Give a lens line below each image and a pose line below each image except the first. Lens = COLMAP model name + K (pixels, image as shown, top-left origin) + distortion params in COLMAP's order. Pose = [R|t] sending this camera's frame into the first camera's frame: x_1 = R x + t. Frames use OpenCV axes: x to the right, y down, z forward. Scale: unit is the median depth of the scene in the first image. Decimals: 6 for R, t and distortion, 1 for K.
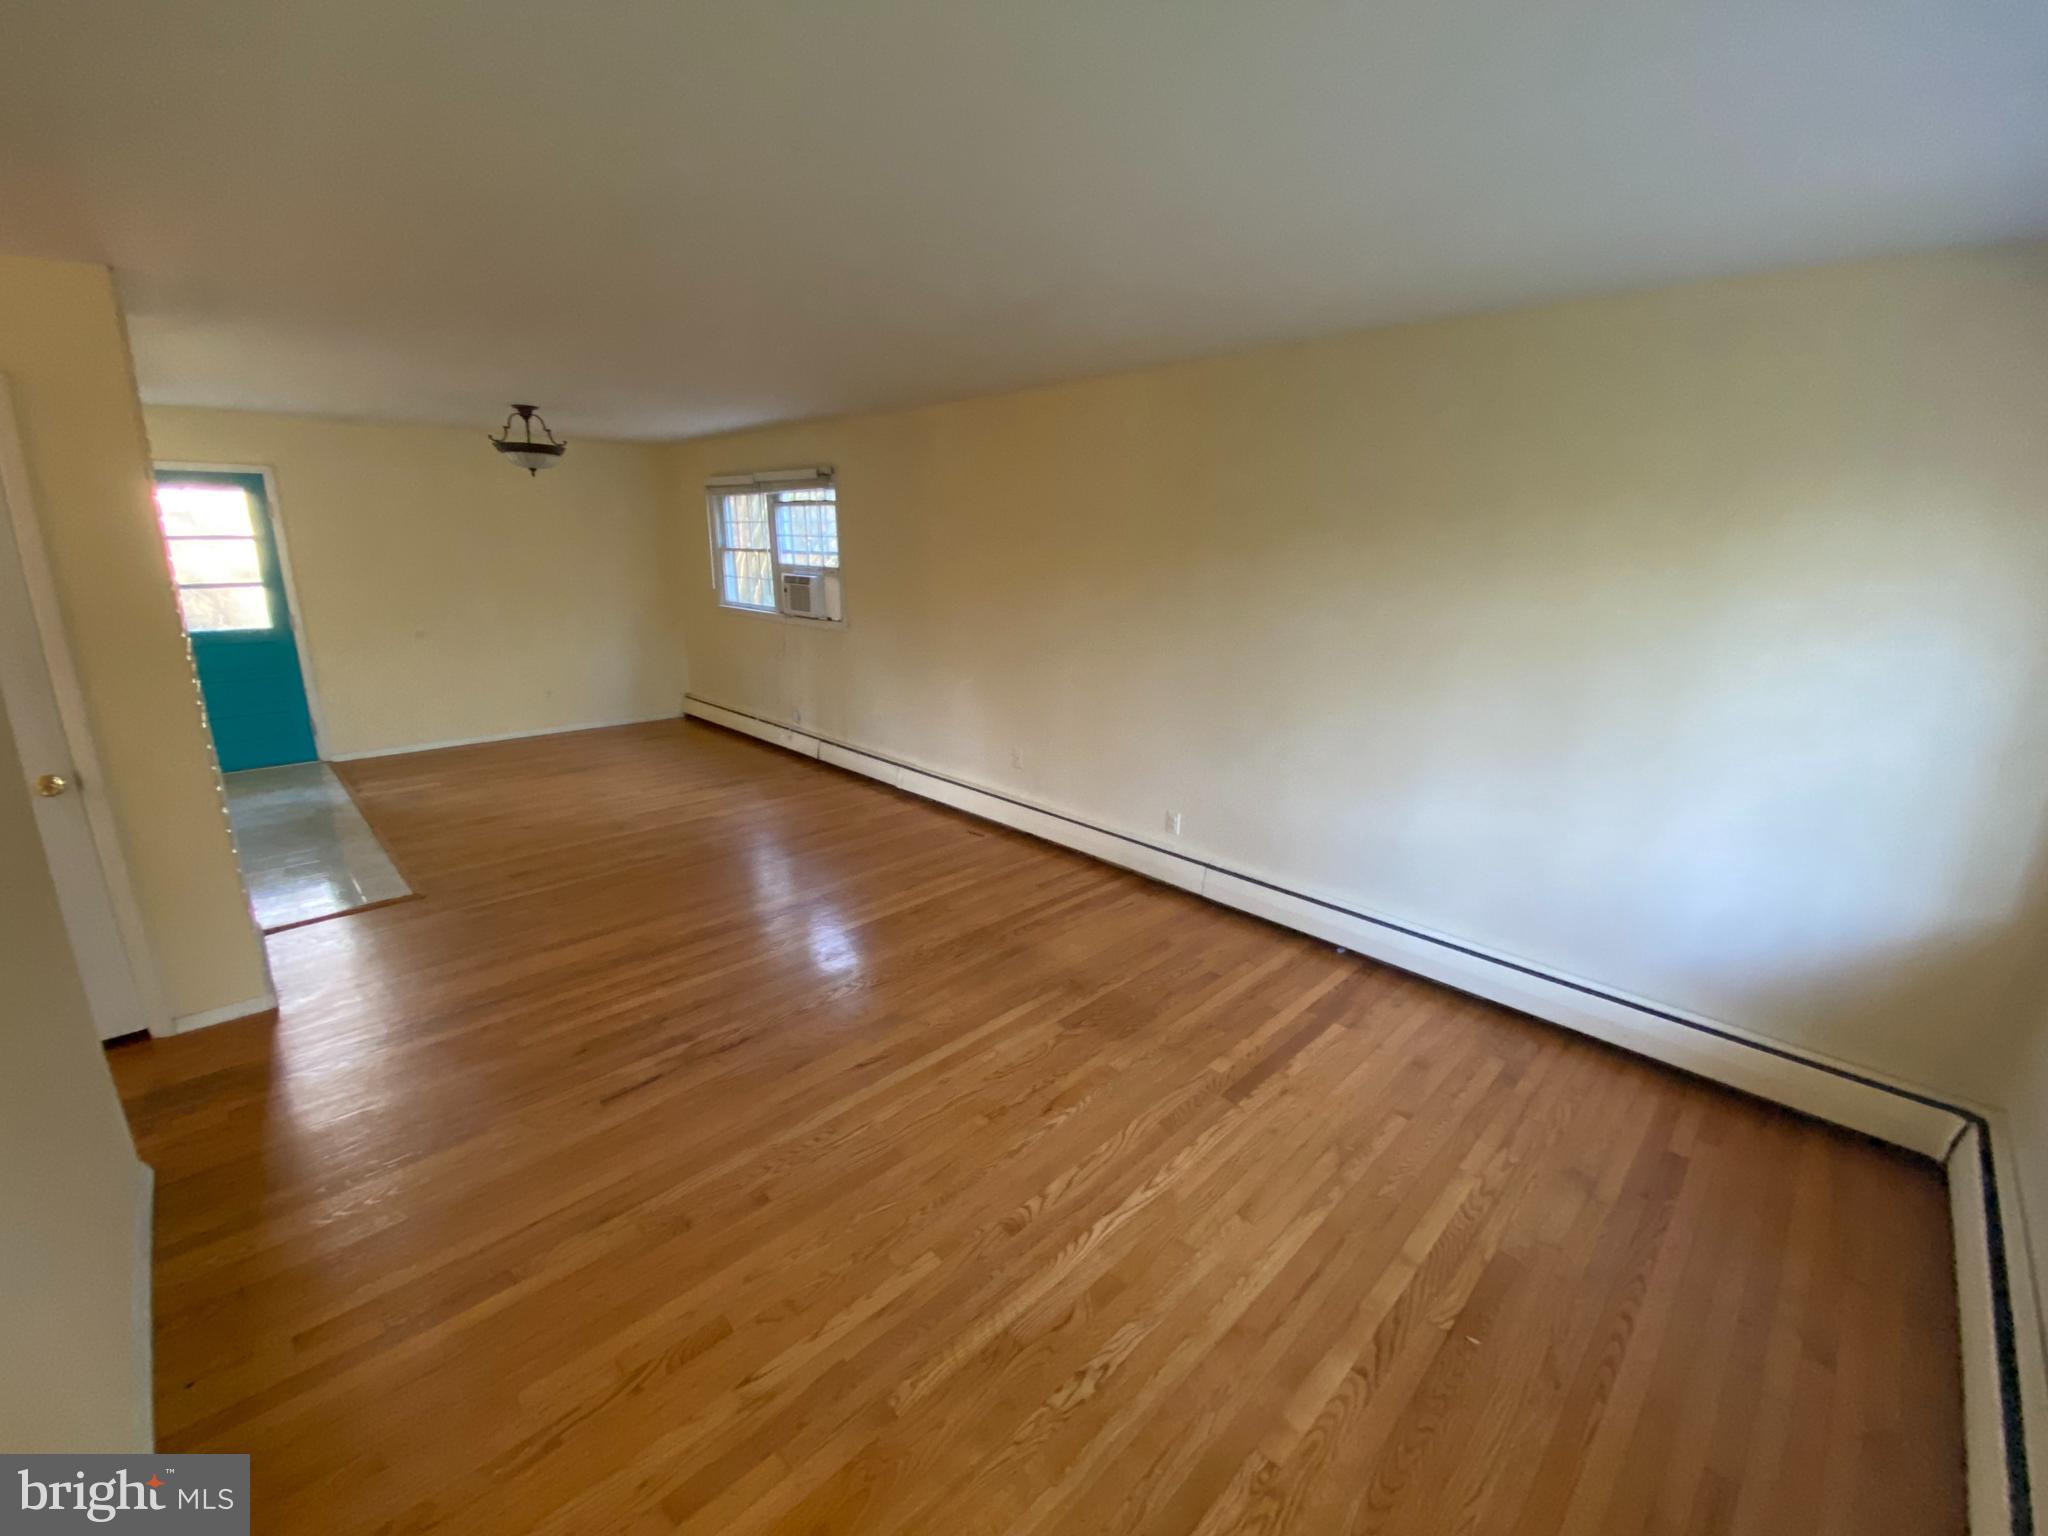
lens RADIAL K [[832.9, 0, 1015.1], [0, 832.9, 766.8], [0, 0, 1]] dist [-0.001226, -0.000173]
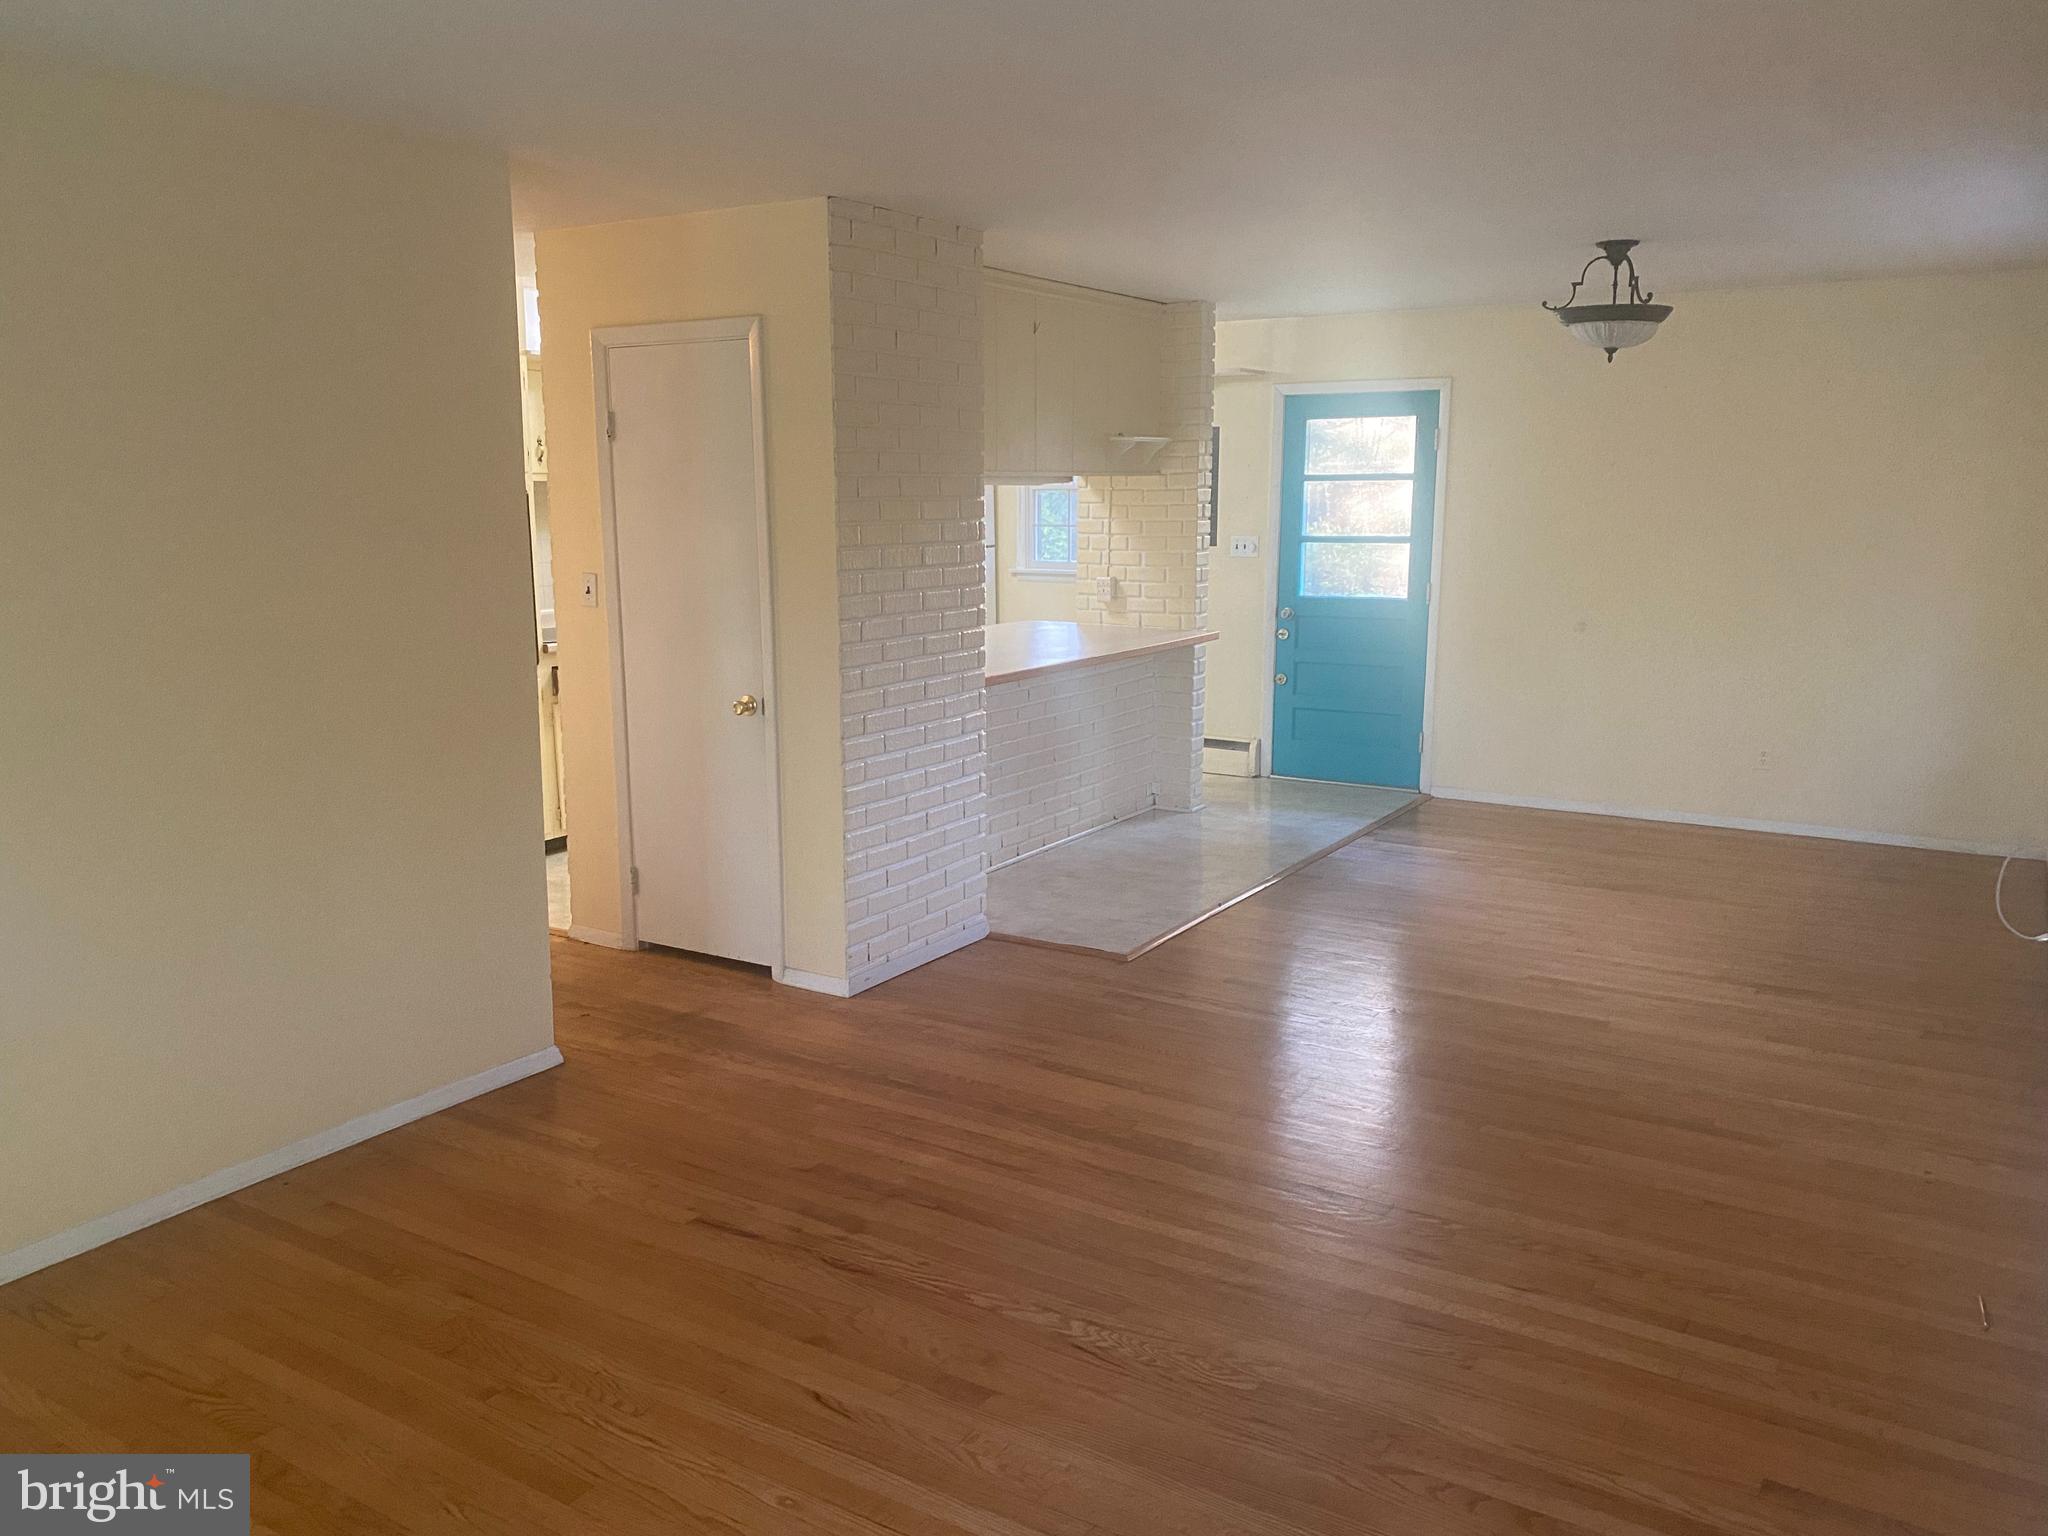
lens RADIAL K [[1542.1, 0, 1024.0], [0, 1542.1, 768.0], [0, 0, 1]] dist [0.009196, 0.001932]
pose [[0.232643, 0.162709, -0.958855, 0.398350], [-0.248397, 0.963148, 0.103170, -0.092636], [0.940306, 0.214175, 0.264486, 0.413591]]
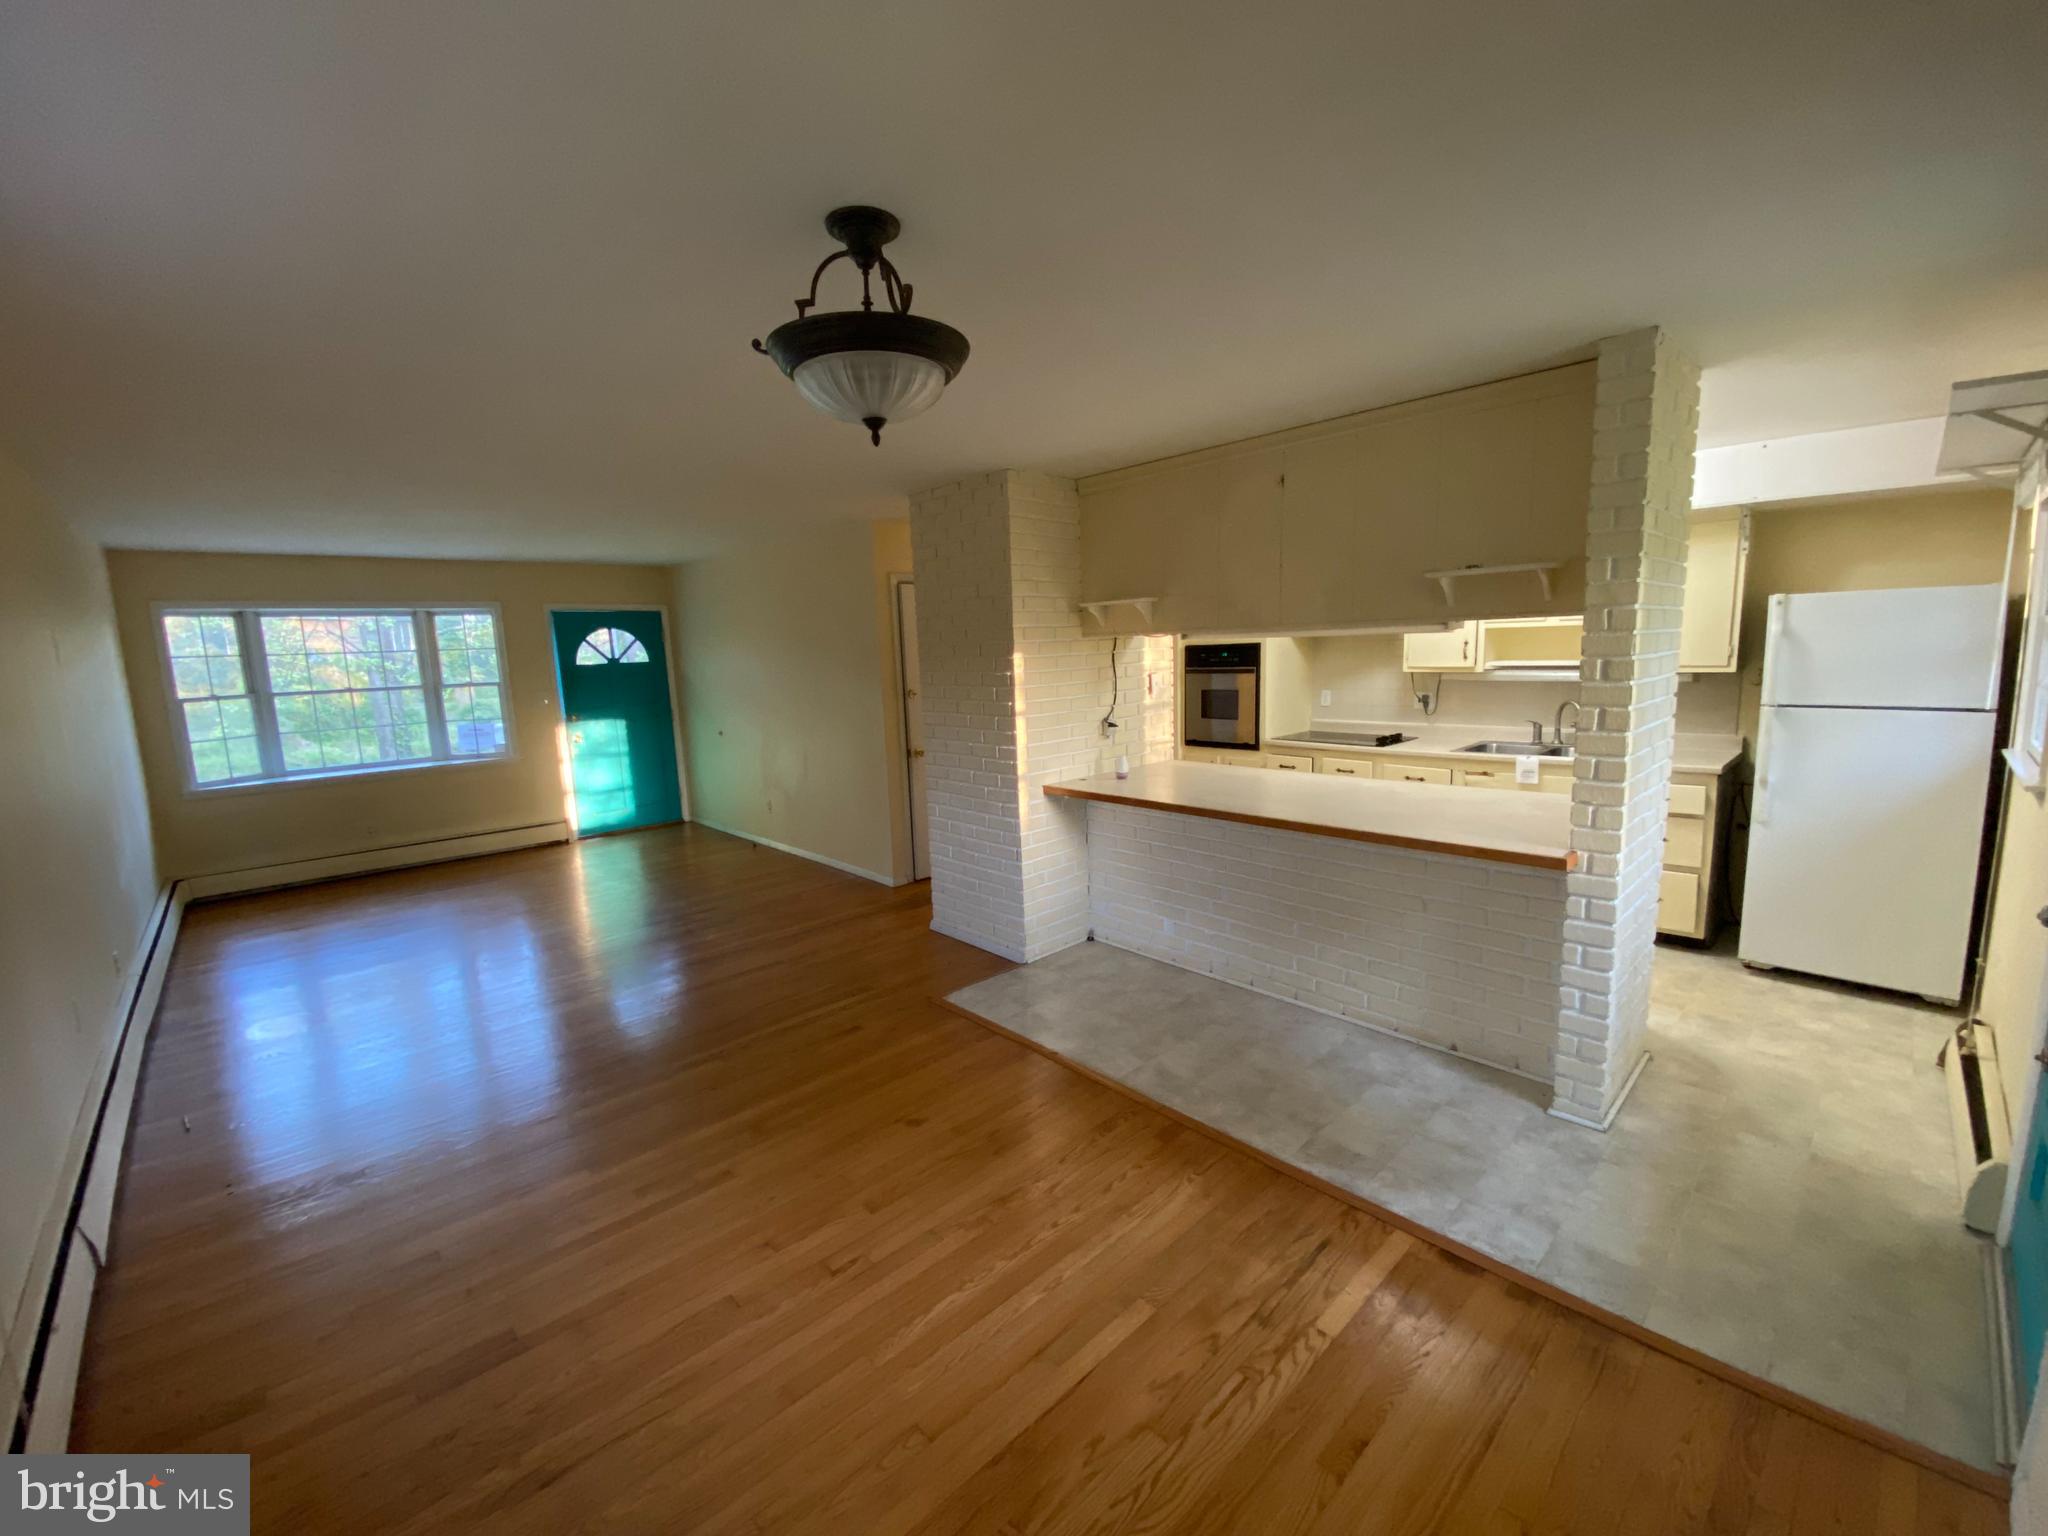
lens RADIAL K [[832.9, 0, 1015.1], [0, 832.9, 766.8], [0, 0, 1]] dist [-0.001226, -0.000173]
pose [[-0.999547, 0.019365, 0.023042, -0.649429], [0.026946, 0.916826, 0.398376, -0.369022], [-0.013410, 0.398817, -0.916933, 1.378417]]
